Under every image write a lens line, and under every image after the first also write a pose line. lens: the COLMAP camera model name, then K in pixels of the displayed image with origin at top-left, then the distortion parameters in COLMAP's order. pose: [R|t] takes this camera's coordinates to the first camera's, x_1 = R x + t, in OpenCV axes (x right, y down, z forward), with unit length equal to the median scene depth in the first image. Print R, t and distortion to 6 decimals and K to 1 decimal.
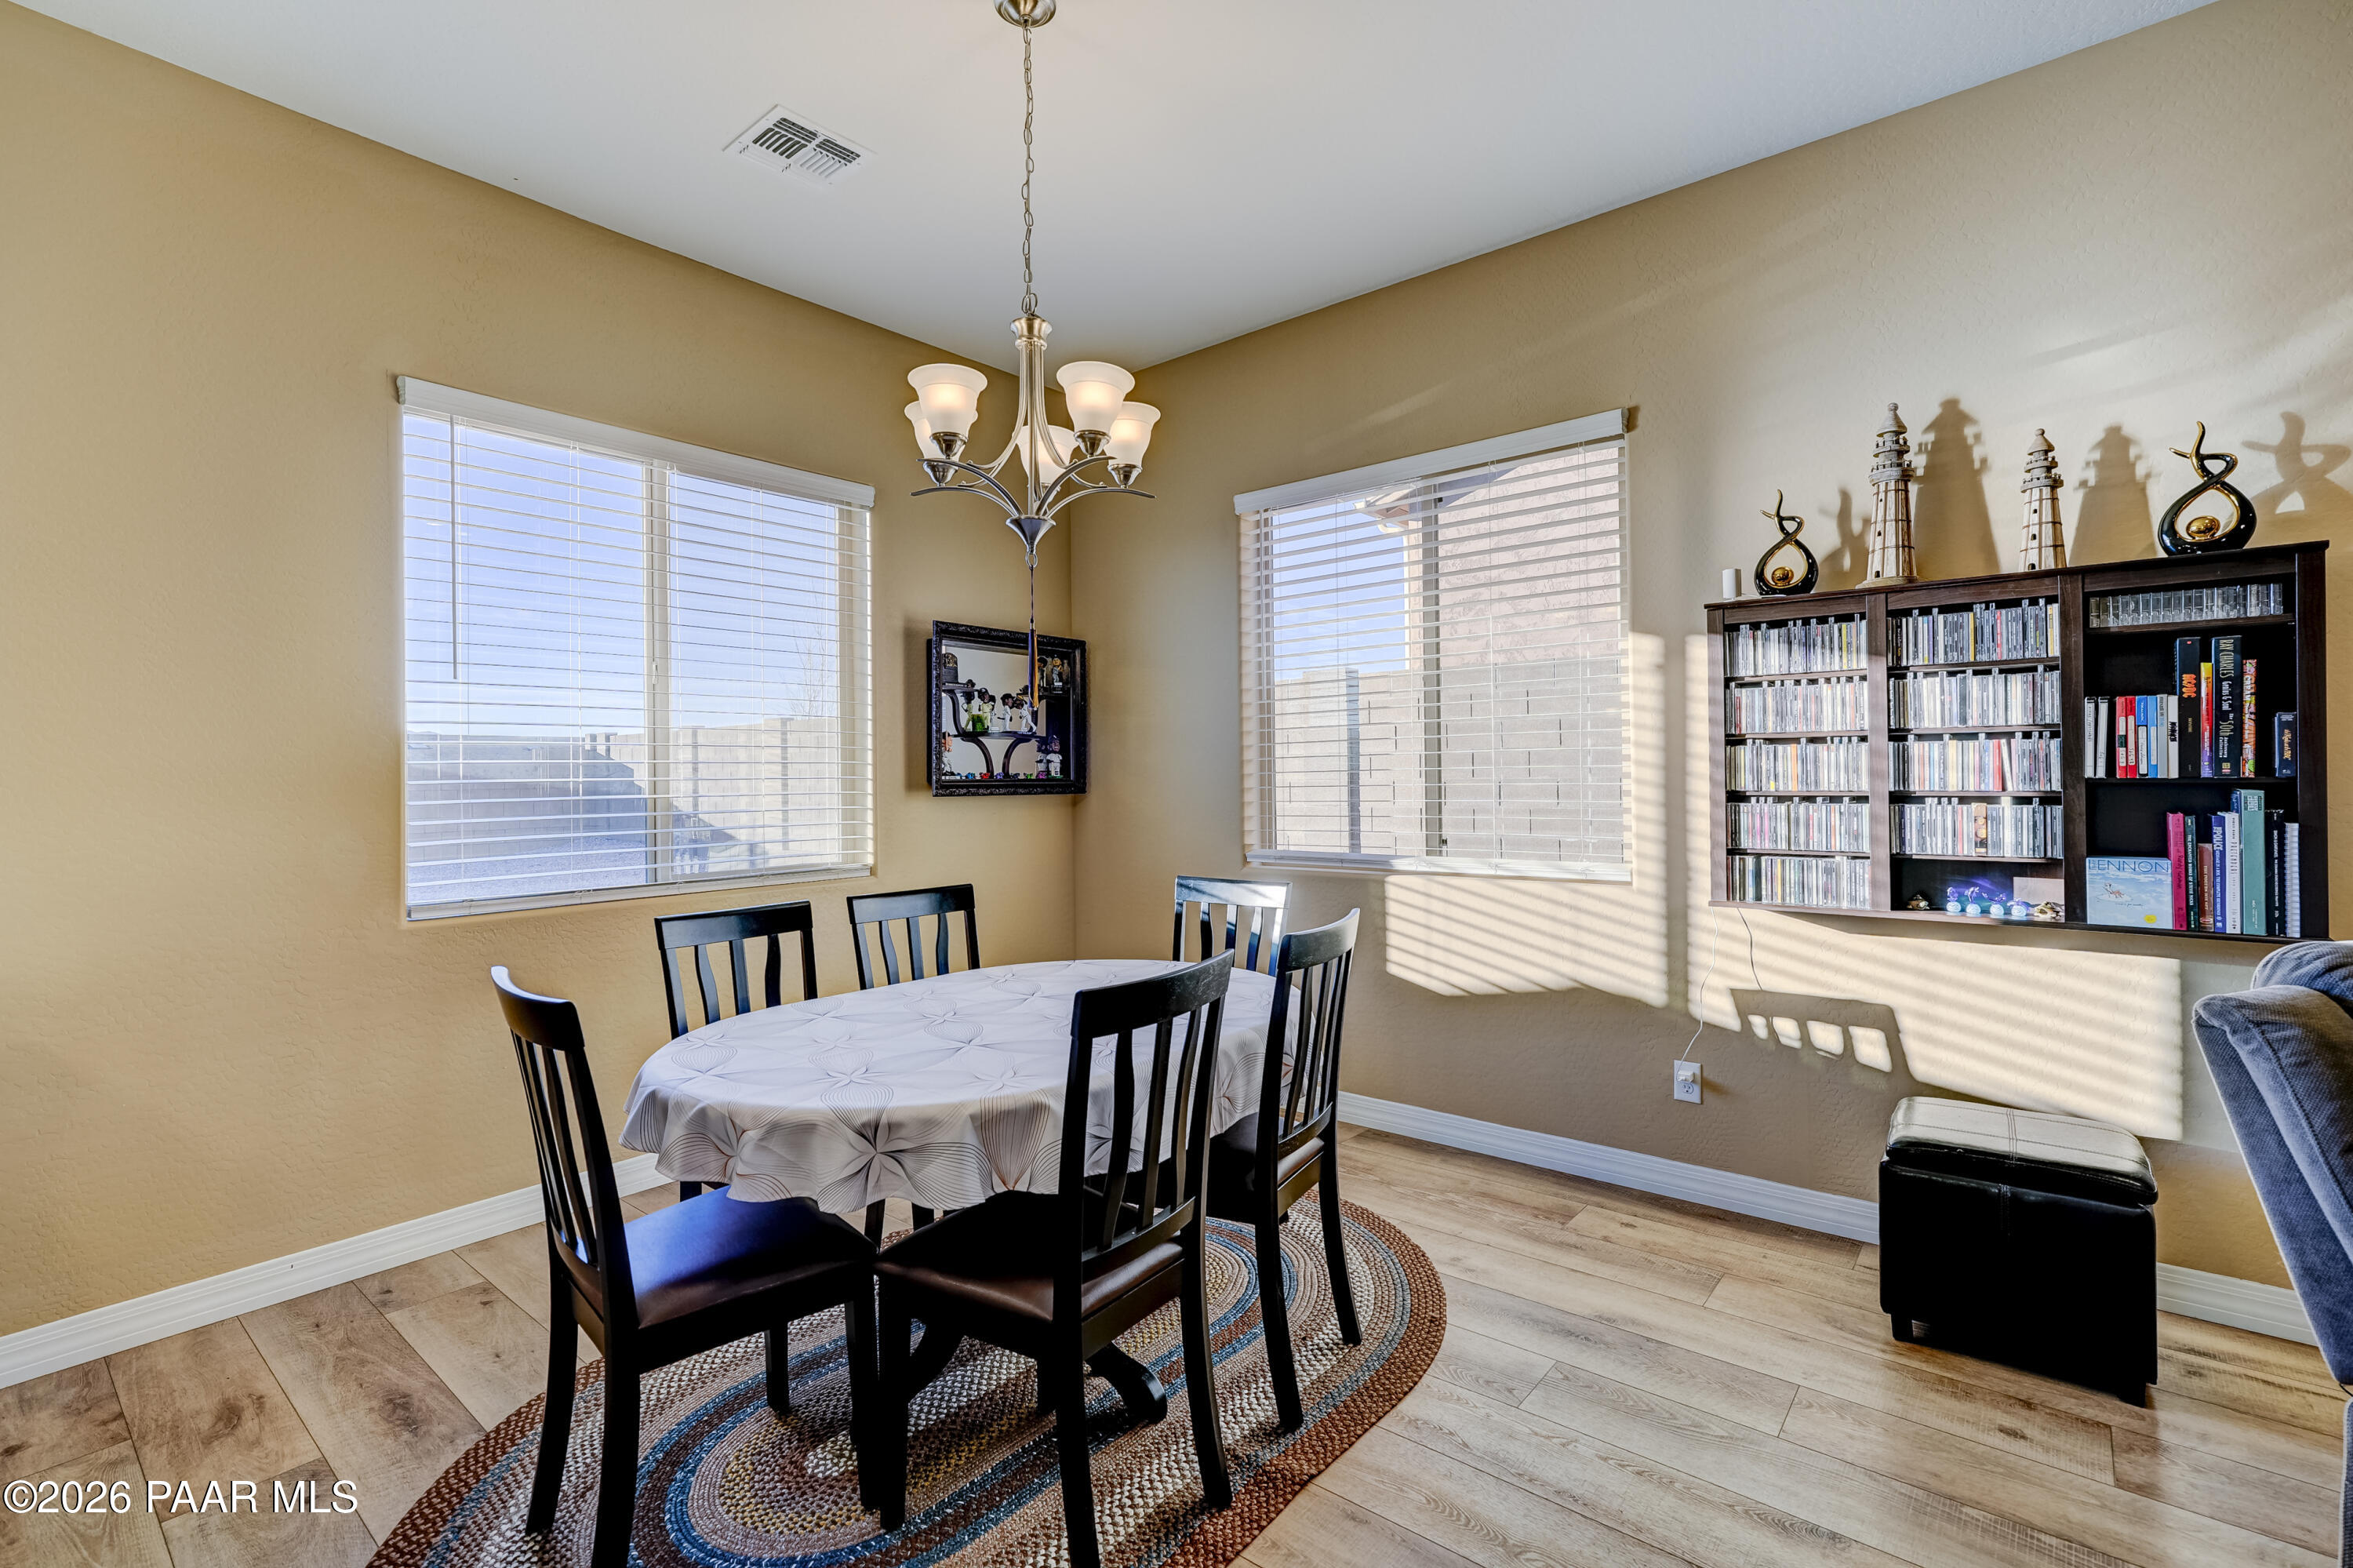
lens RADIAL K [[1077.5, 0, 1188.1], [0, 1077.5, 773.1], [0, 0, 1]] dist [0.000990, 0.000298]
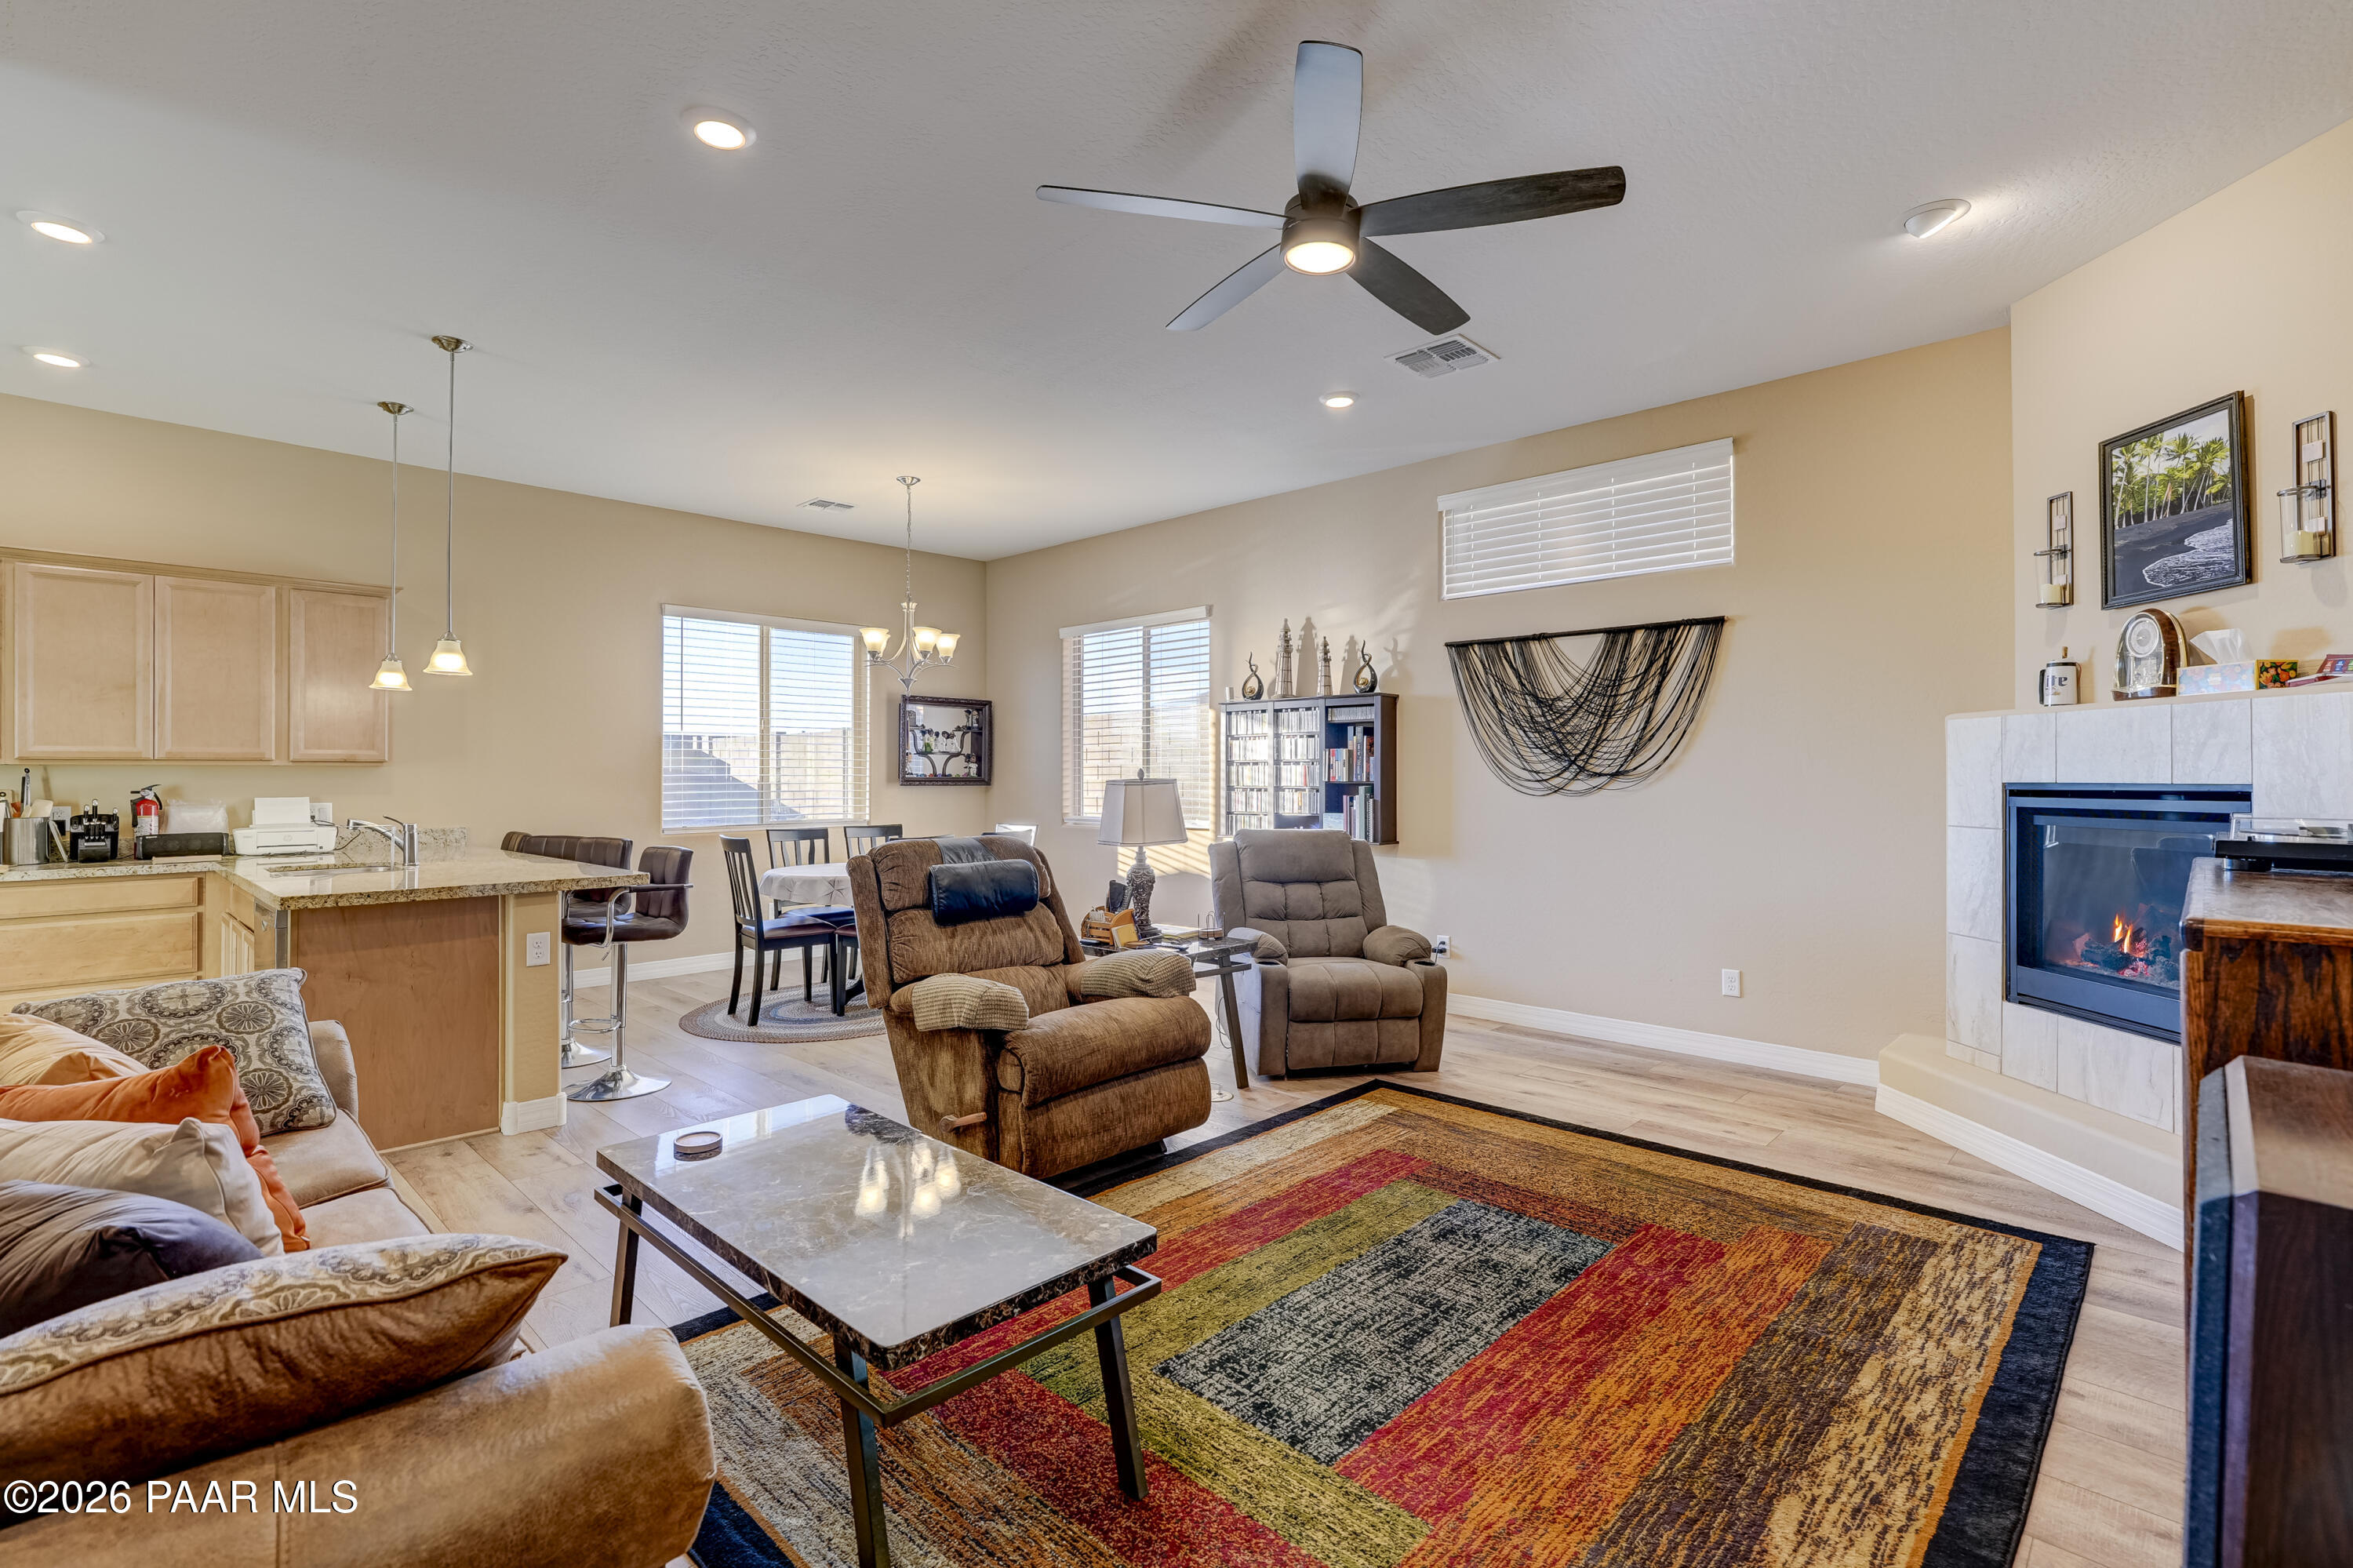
lens RADIAL K [[1077.5, 0, 1169.6], [0, 1077.5, 774.7], [0, 0, 1]] dist [0.000990, 0.000298]
pose [[0.996418, 0.010195, -0.083945, 0.409409], [-0.010031, 0.999947, 0.002376, -0.007525], [0.083965, -0.001526, 0.996468, -0.894126]]
